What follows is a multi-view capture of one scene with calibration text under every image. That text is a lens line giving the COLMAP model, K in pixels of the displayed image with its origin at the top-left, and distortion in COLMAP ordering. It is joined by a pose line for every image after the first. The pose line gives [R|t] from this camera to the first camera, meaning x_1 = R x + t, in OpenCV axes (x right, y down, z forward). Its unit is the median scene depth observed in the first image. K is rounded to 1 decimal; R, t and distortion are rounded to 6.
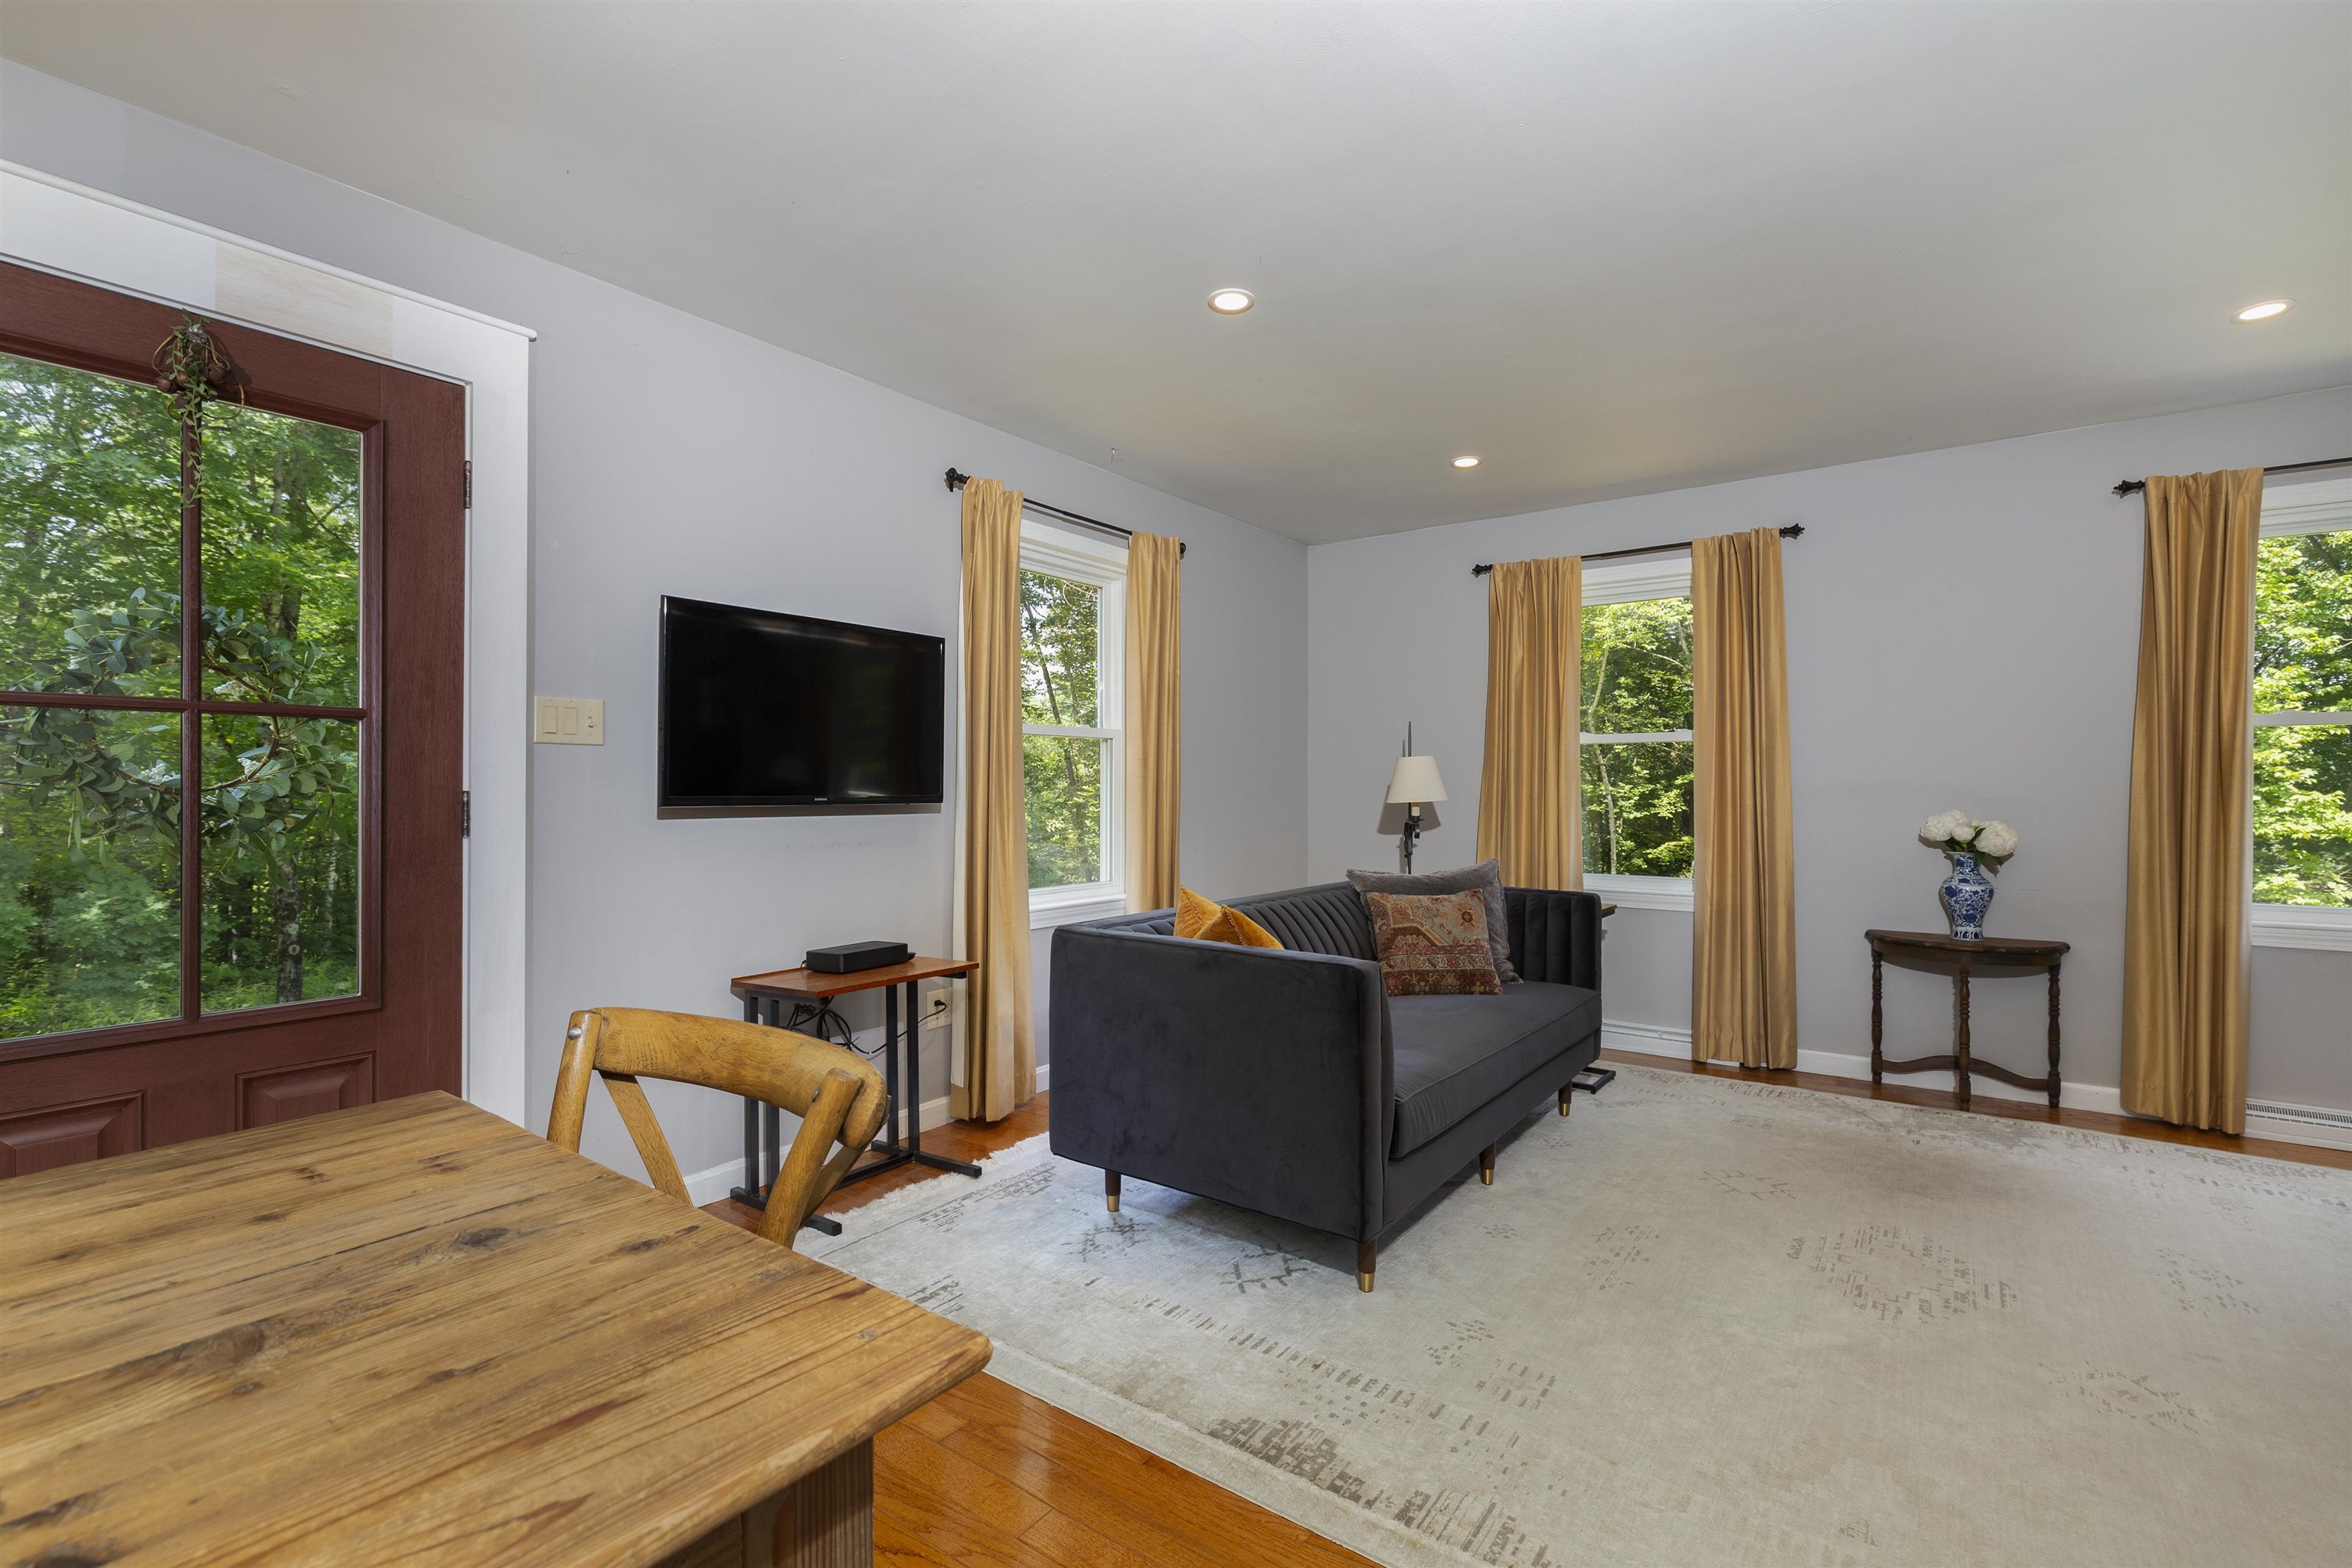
lens RADIAL K [[1047.8, 0, 1176.0], [0, 1047.8, 784.0], [0, 0, 1]] dist [-0.001480, -0.000733]
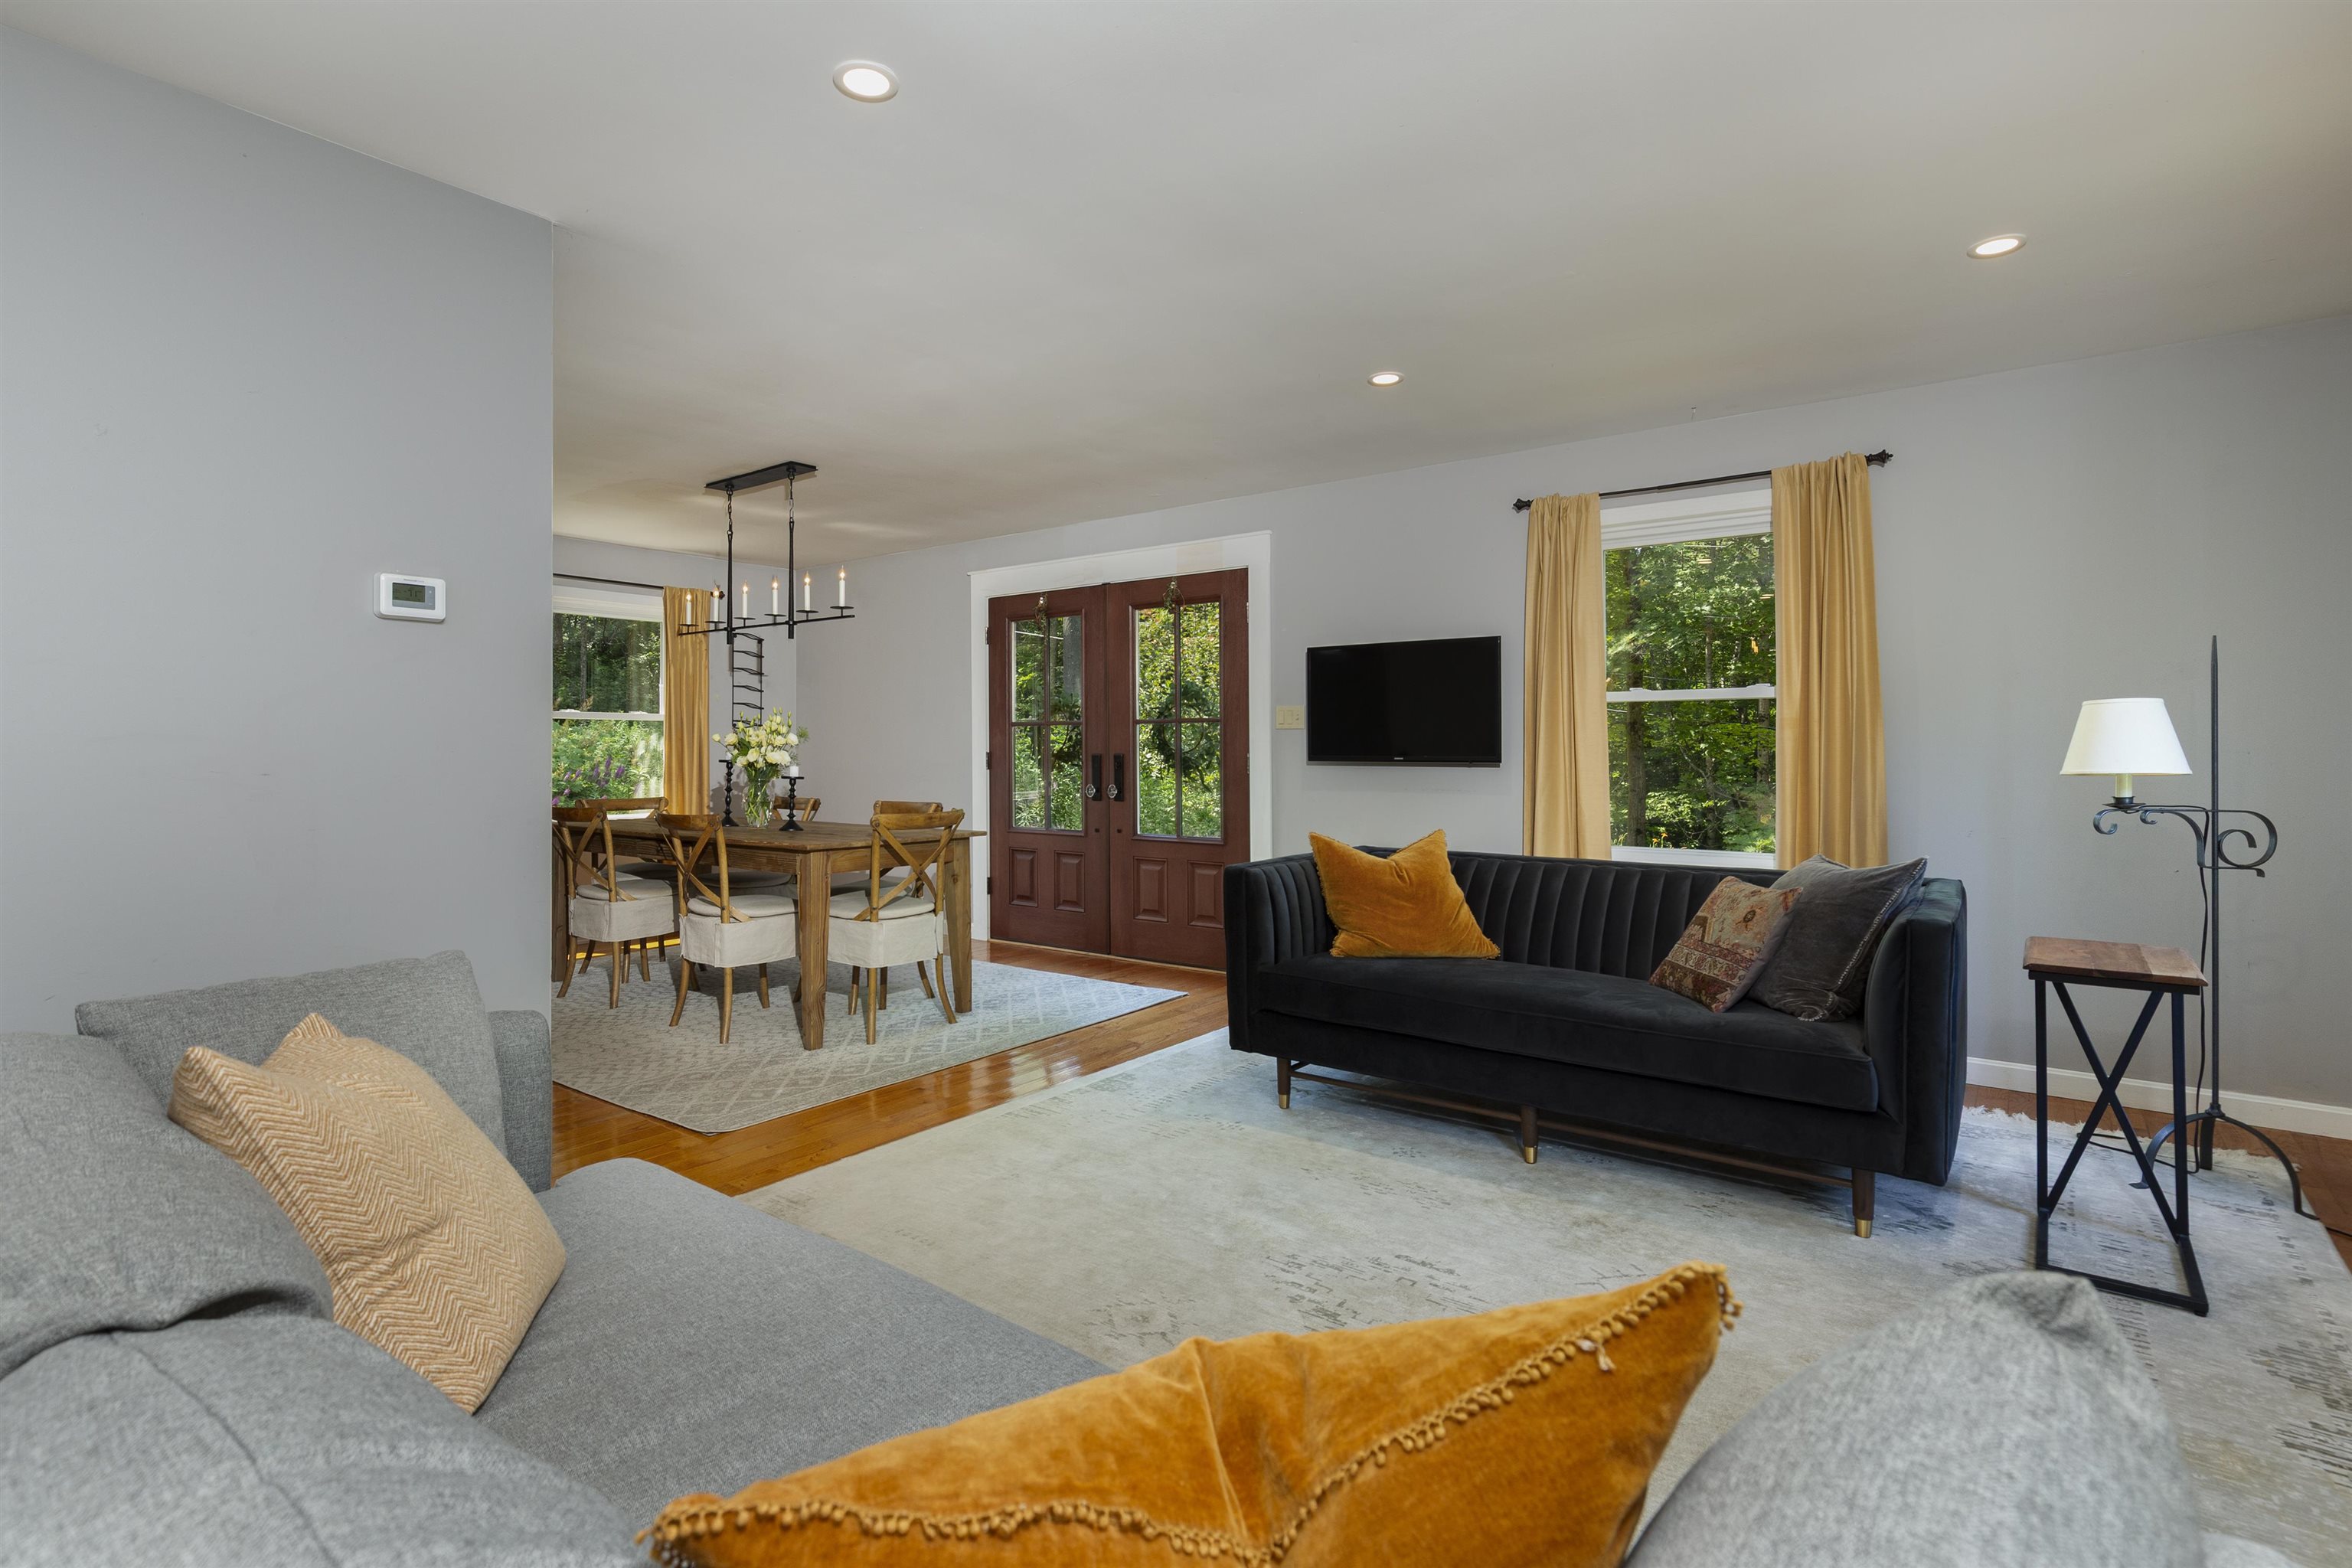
lens RADIAL K [[1126.4, 0, 1175.1], [0, 1126.4, 739.0], [0, 0, 1]] dist [-0.001024, -0.000264]
pose [[-0.003016, -0.008222, -0.999962, 1.160047], [0.008348, 0.999931, -0.008247, -0.002584], [0.999961, -0.008373, -0.002947, 0.584220]]
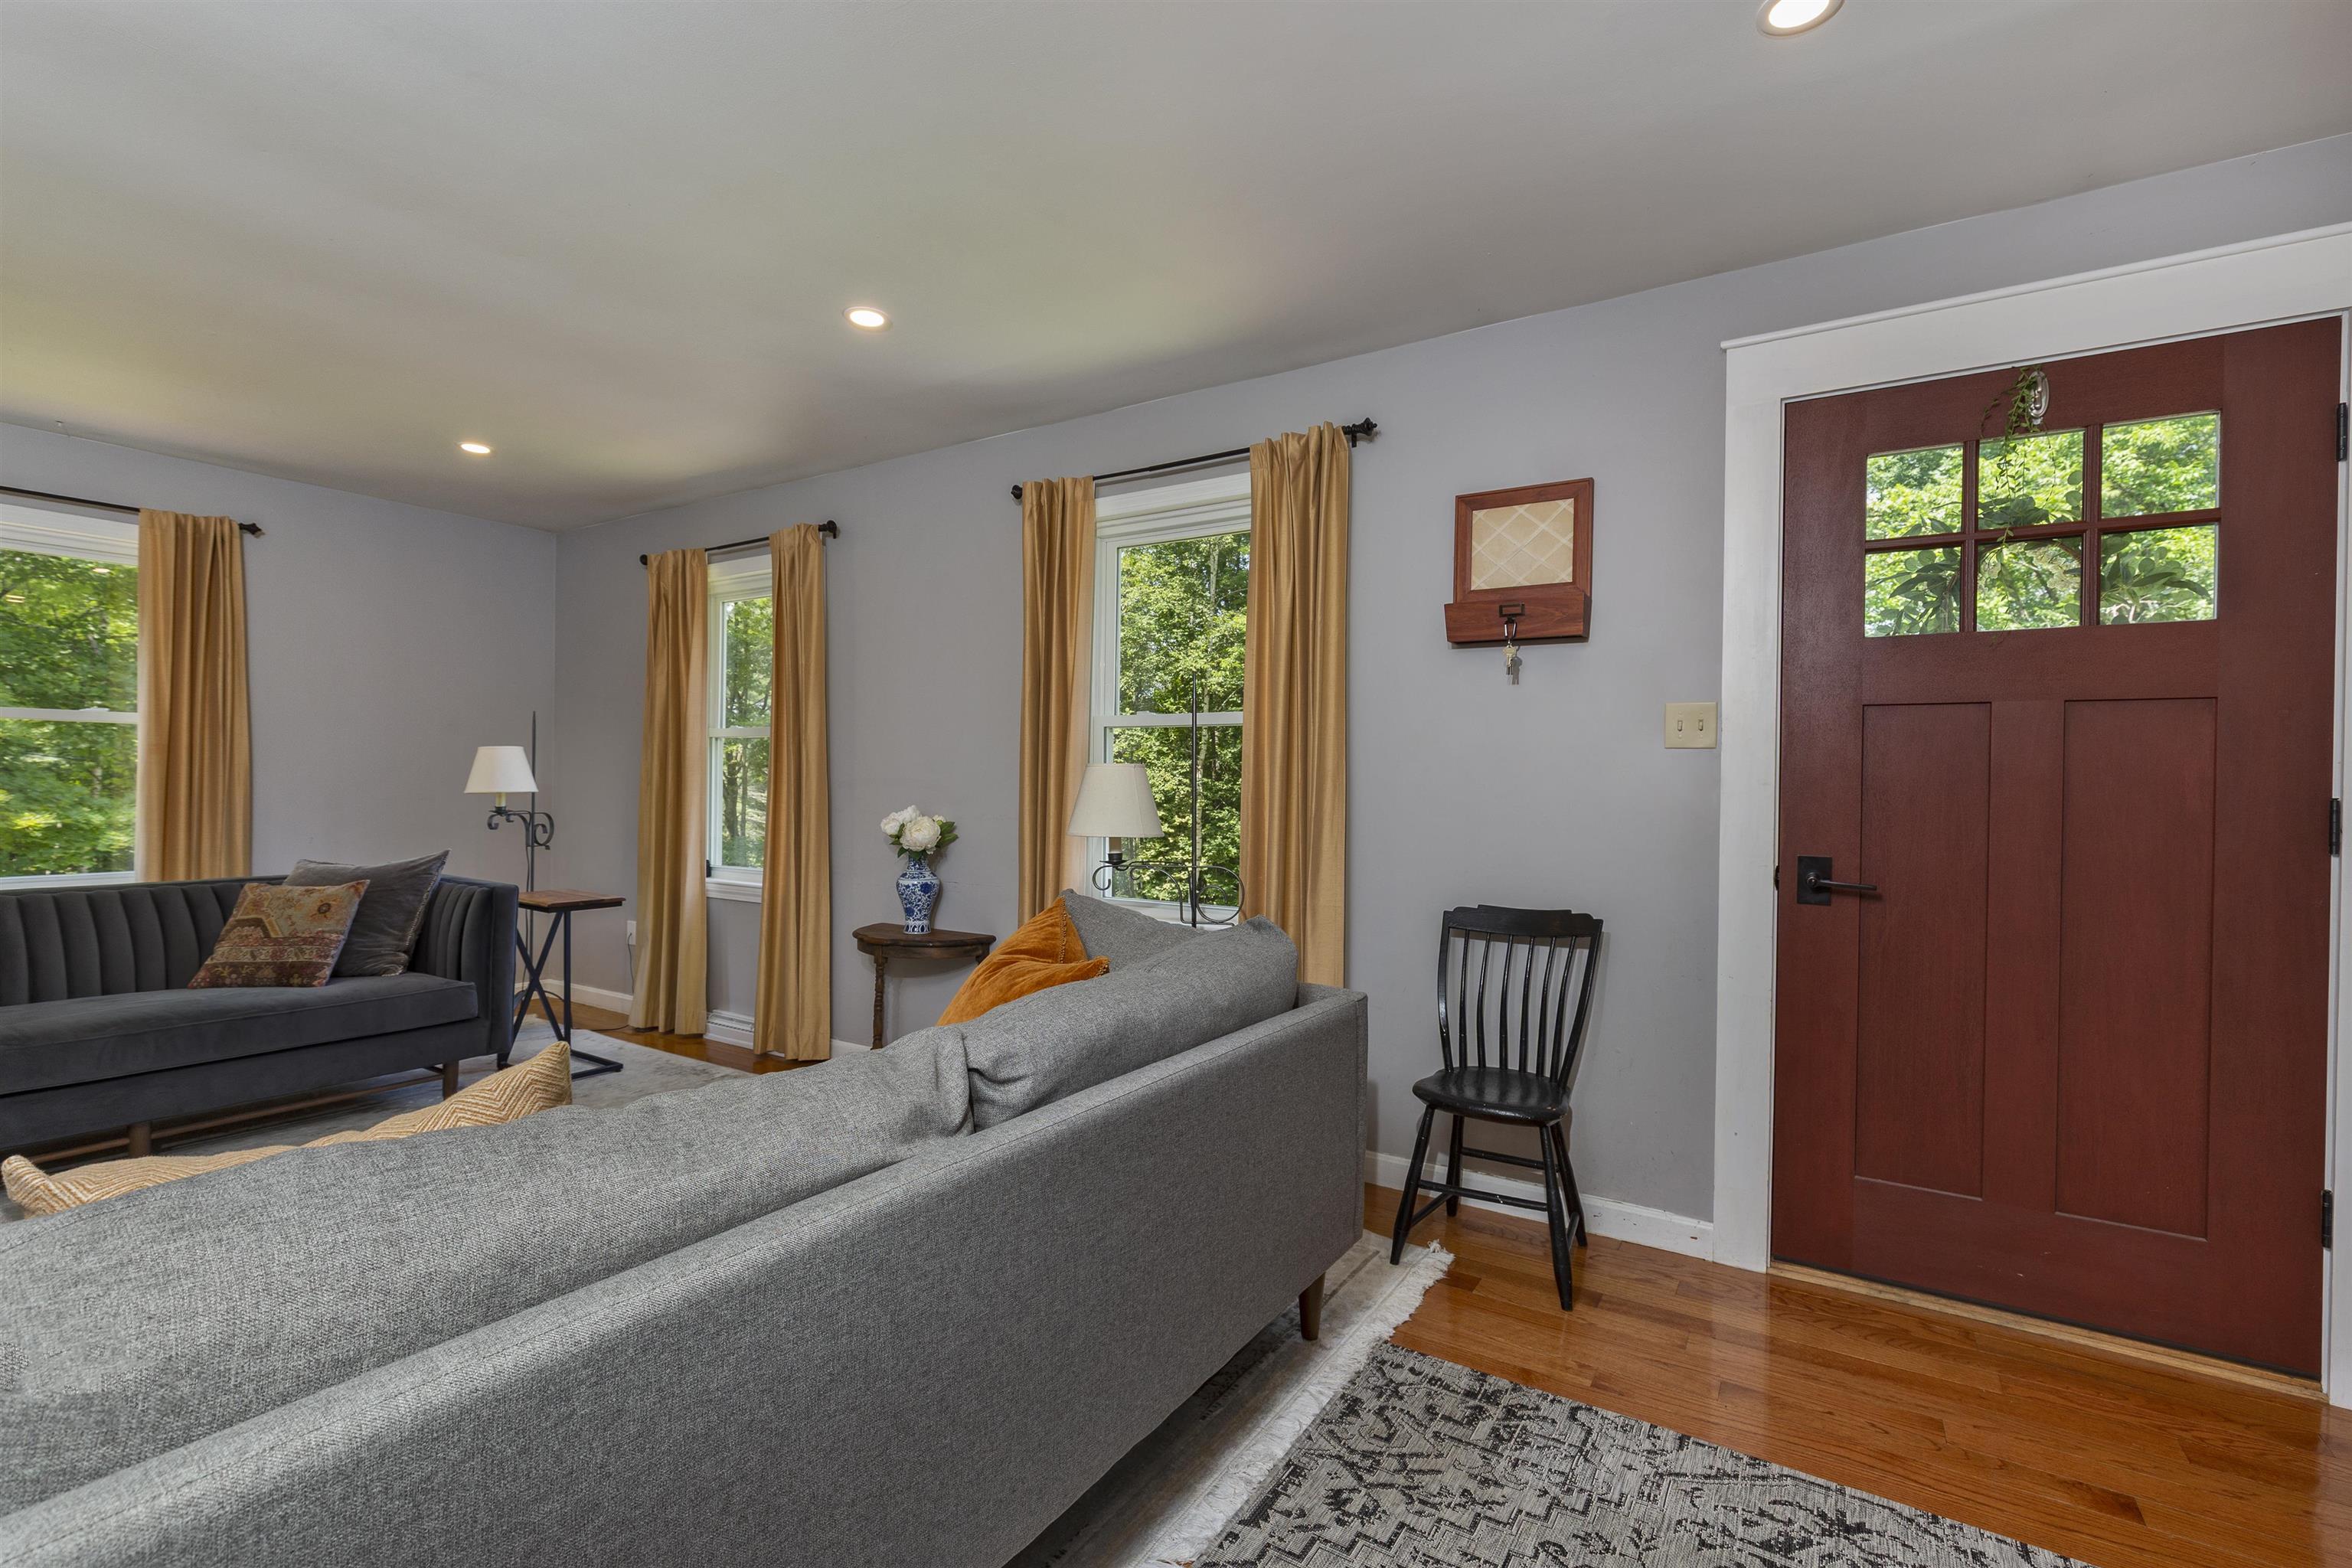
lens RADIAL K [[1047.8, 0, 1176.0], [0, 1047.8, 784.0], [0, 0, 1]] dist [-0.001480, -0.000733]
pose [[0.997828, 0.008966, 0.065265, 1.048287], [-0.009748, 0.999884, 0.011678, -0.010502], [-0.065153, -0.012288, 0.997800, -0.038960]]
